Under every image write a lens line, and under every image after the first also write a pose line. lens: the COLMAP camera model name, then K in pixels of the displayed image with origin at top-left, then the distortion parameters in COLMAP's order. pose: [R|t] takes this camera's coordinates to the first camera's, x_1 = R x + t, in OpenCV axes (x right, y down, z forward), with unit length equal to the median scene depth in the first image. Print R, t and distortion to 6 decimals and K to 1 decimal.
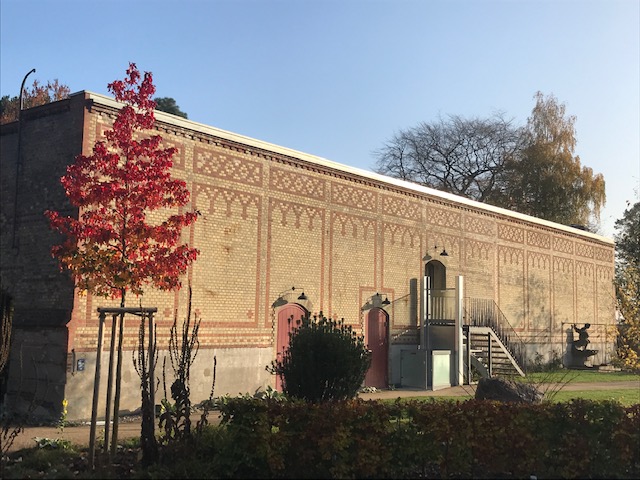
lens RADIAL K [[786.7, 0, 320.0], [0, 786.7, 240.0], [0, 0, 1]] dist [0.124239, -0.005857]
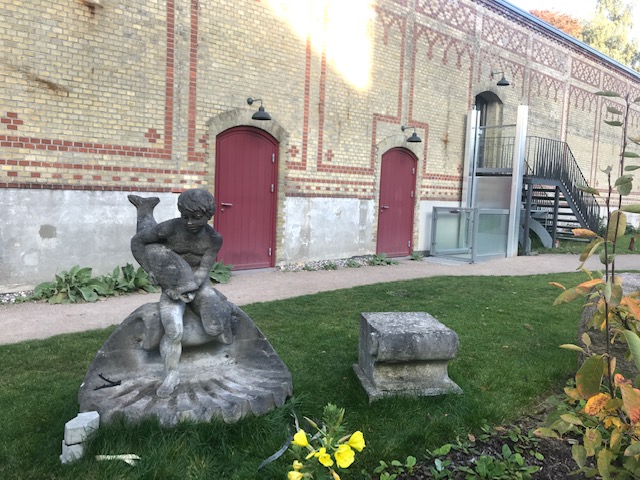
lens RADIAL K [[541.8, 0, 320.0], [0, 541.8, 240.0], [0, 0, 1]] dist [0.000498, 0.020011]
pose [[0.987794, 0.037668, -0.151146, 0.072981], [-0.007698, 0.980940, 0.194157, 0.069357], [0.155578, -0.190624, 0.969256, 0.467947]]
